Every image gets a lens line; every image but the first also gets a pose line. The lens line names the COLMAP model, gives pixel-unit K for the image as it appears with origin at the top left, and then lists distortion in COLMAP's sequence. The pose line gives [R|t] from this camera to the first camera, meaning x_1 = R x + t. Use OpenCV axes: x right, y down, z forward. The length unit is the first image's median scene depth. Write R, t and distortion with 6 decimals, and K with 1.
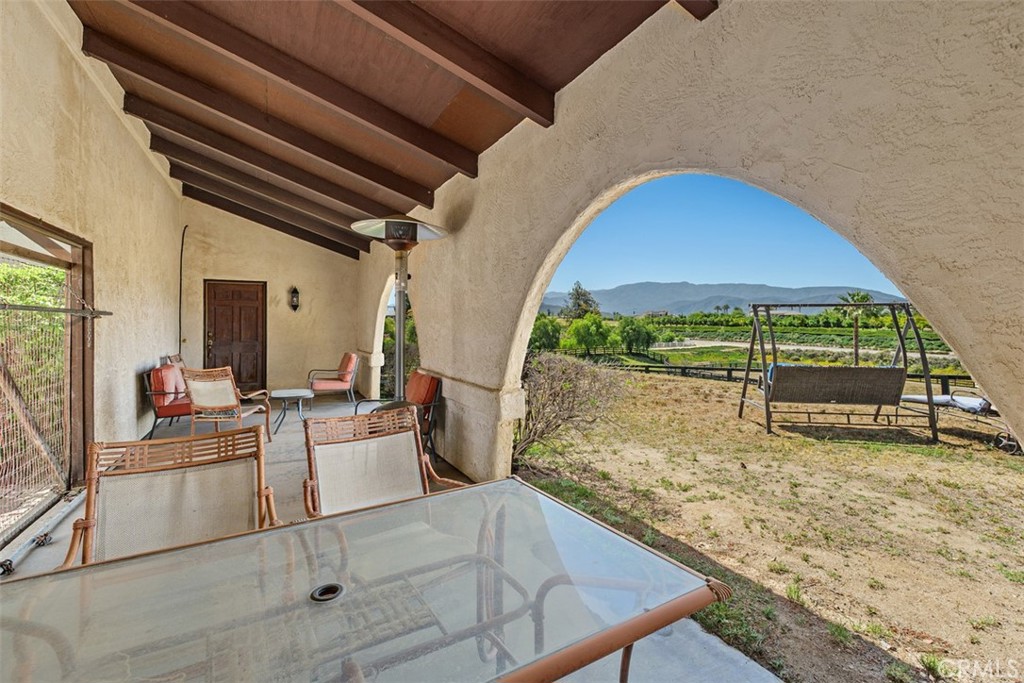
lens RADIAL K [[466.3, 0, 509.7], [0, 466.3, 334.1], [0, 0, 1]] dist [0.002921, 0.001954]
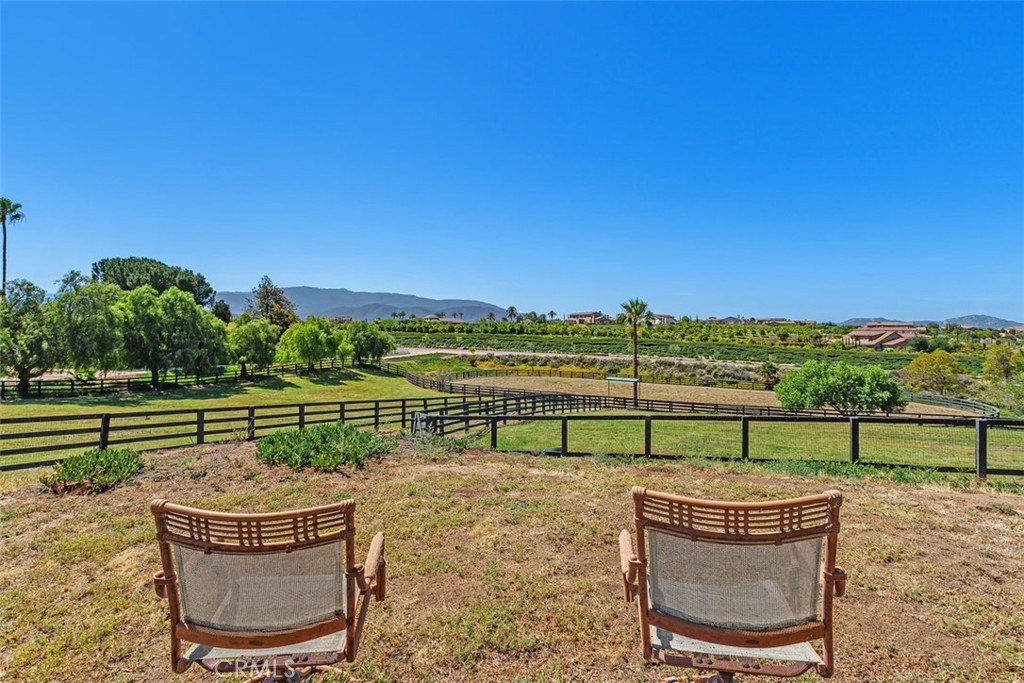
lens RADIAL K [[466.3, 0, 500.0], [0, 466.3, 331.3], [0, 0, 1]] dist [0.002921, 0.001954]
pose [[0.774696, 0.003874, 0.632322, -0.071877], [0.008249, 0.999834, -0.016232, -0.003971], [-0.632280, 0.017791, 0.774535, 0.210831]]
